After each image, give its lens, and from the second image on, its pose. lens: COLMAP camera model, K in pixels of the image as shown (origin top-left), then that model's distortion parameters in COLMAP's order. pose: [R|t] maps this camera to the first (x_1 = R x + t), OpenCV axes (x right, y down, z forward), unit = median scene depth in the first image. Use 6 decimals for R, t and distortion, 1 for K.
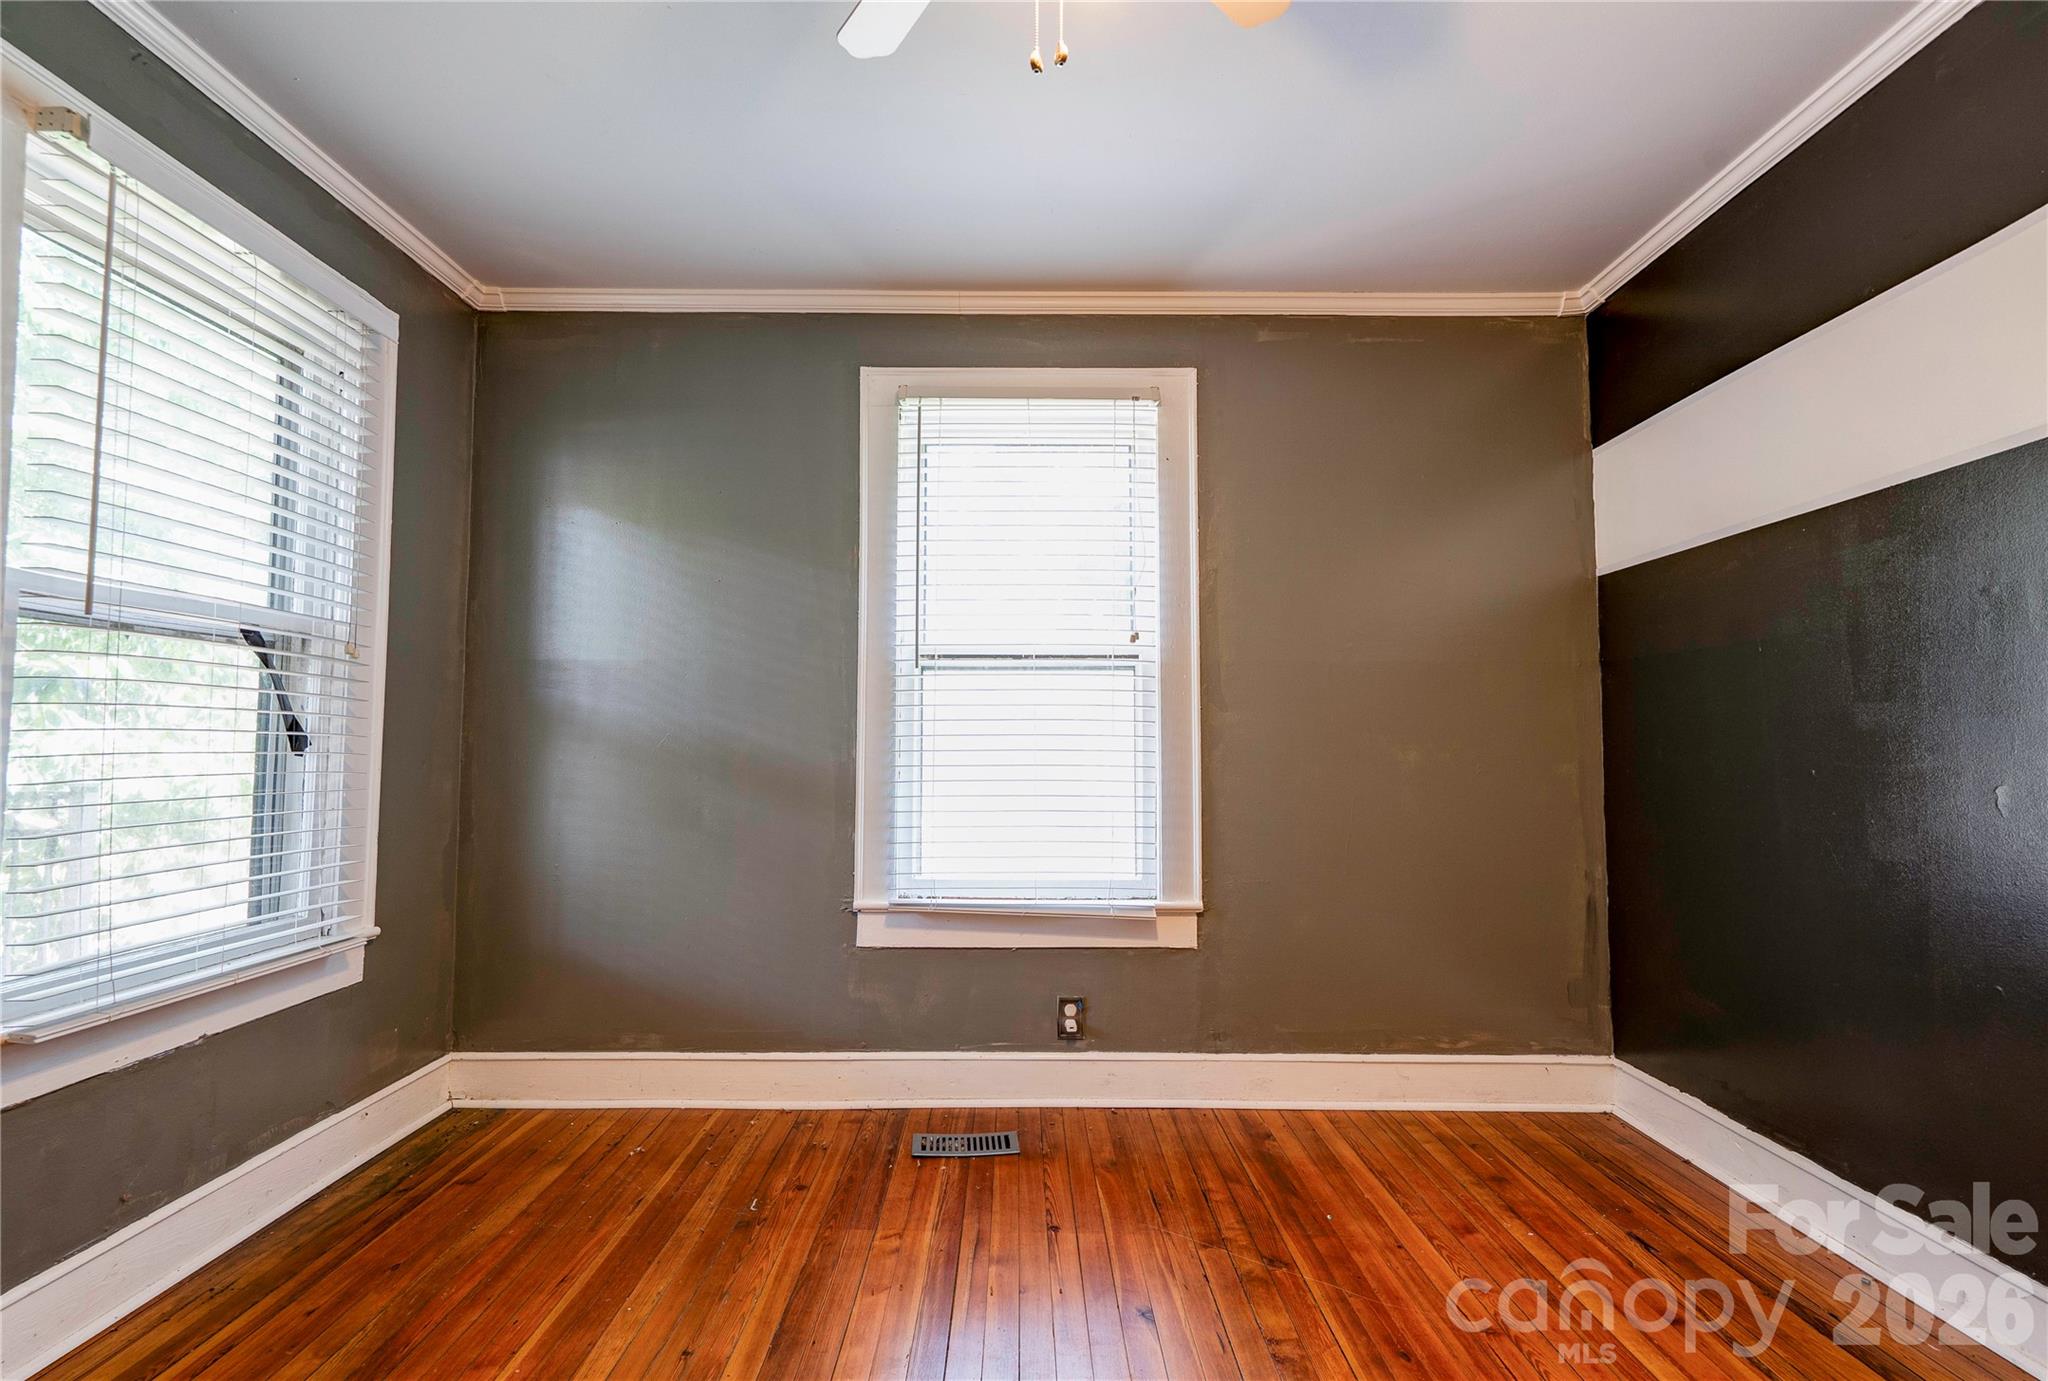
lens RADIAL K [[937.1, 0, 1026.5], [0, 937.1, 686.1], [0, 0, 1]] dist [-0.007653, 0.014751]
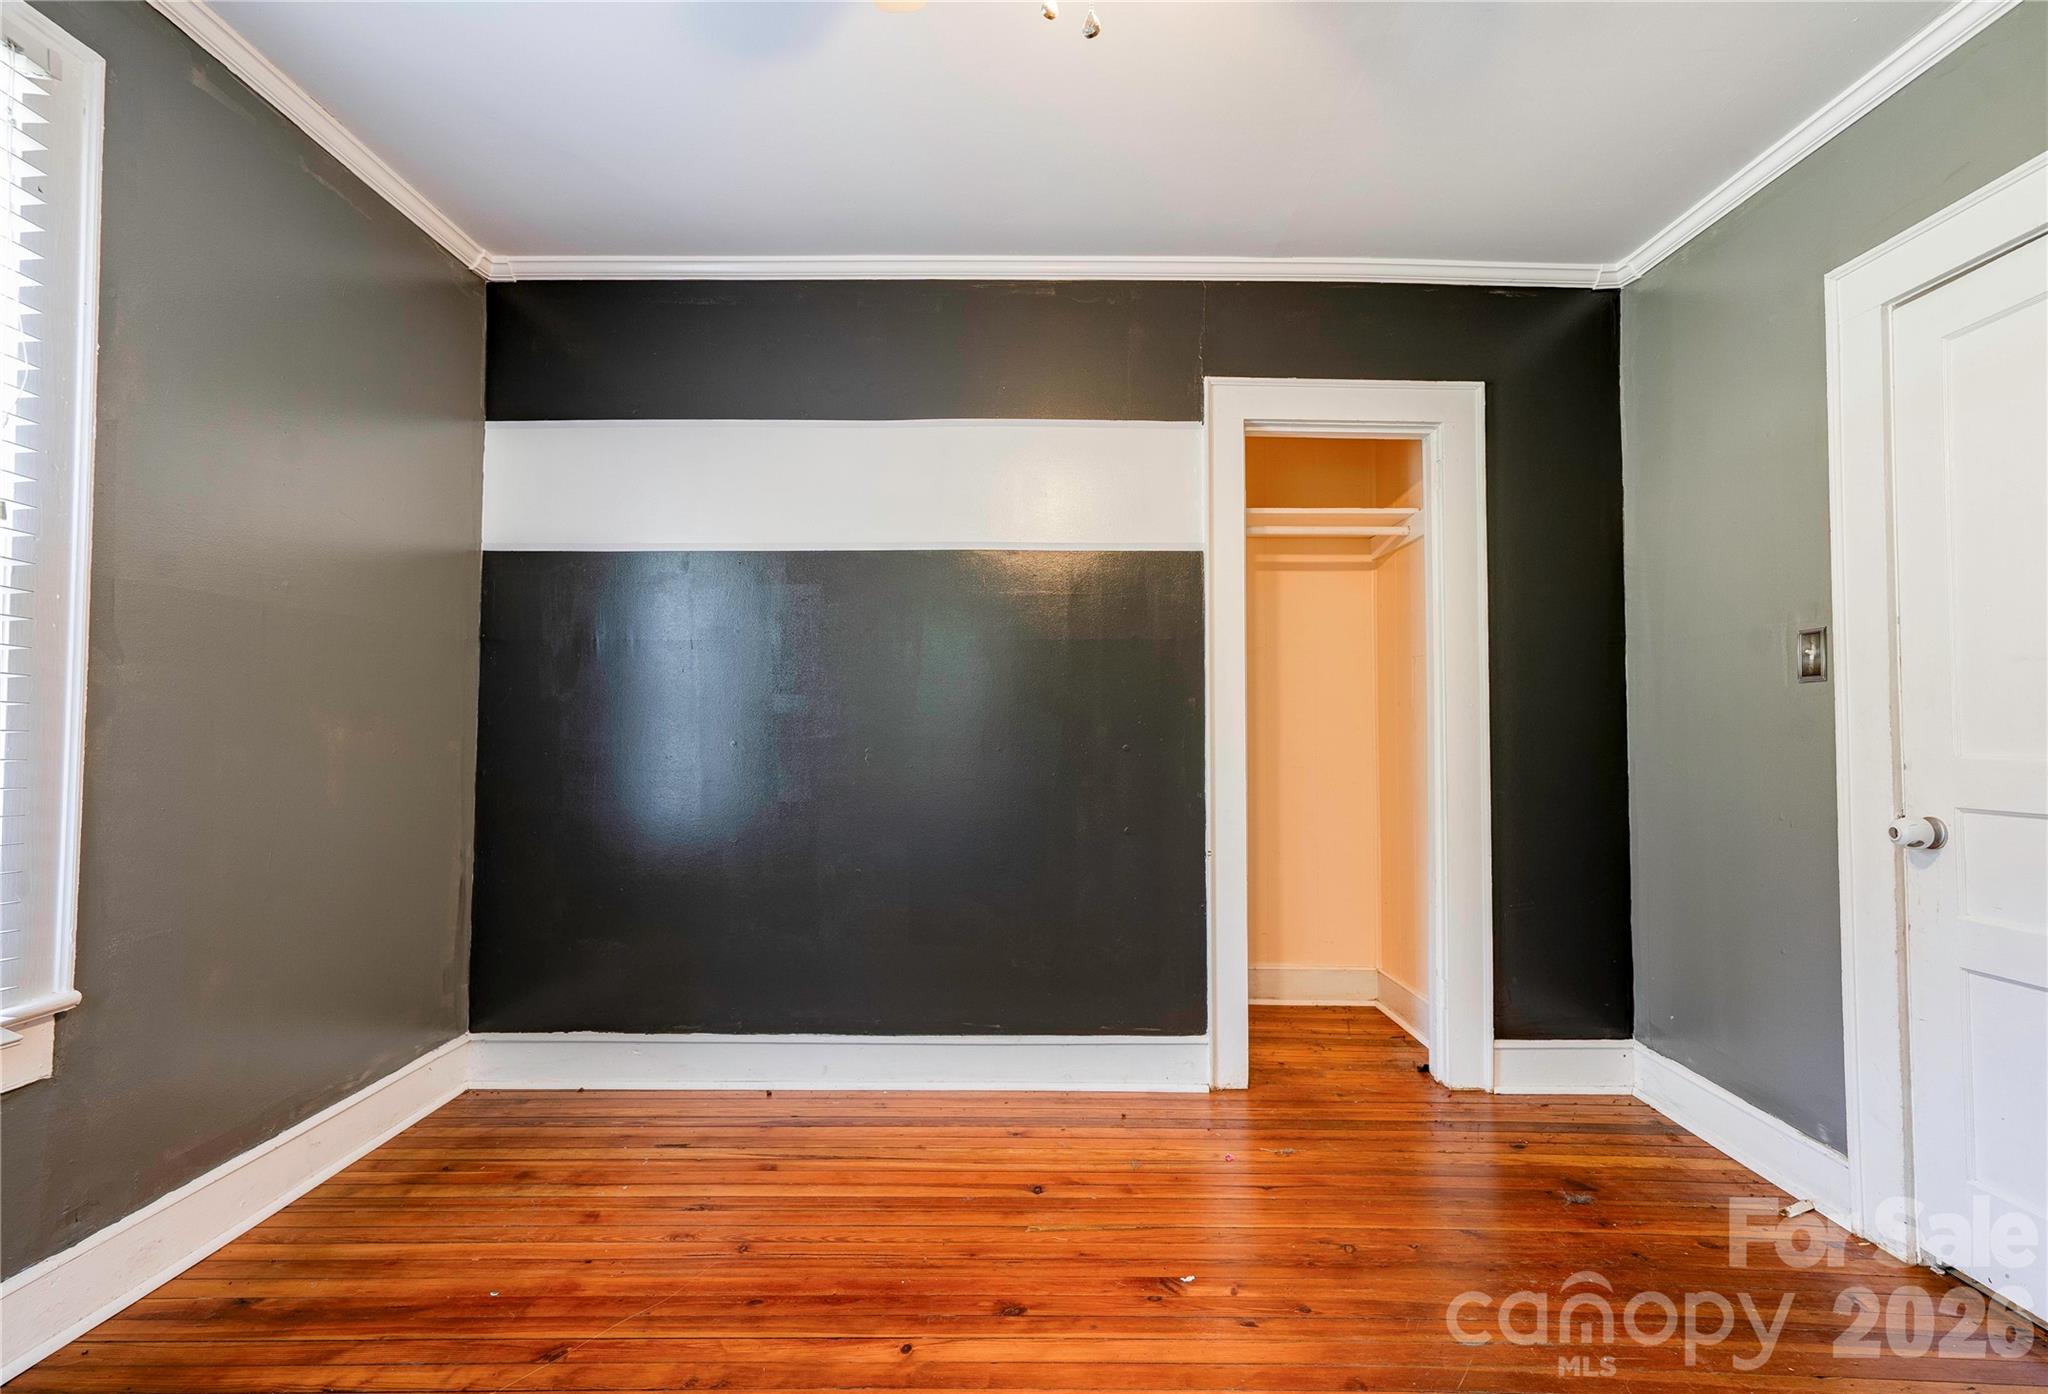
lens RADIAL K [[960.9, 0, 1021.6], [0, 960.9, 693.4], [0, 0, 1]] dist [-0.000668, 0.000345]
pose [[0.008323, 0.033508, 0.999404, -0.401134], [-0.071121, 0.996927, -0.032833, 0.026057], [-0.997433, -0.070806, 0.010680, 0.423738]]
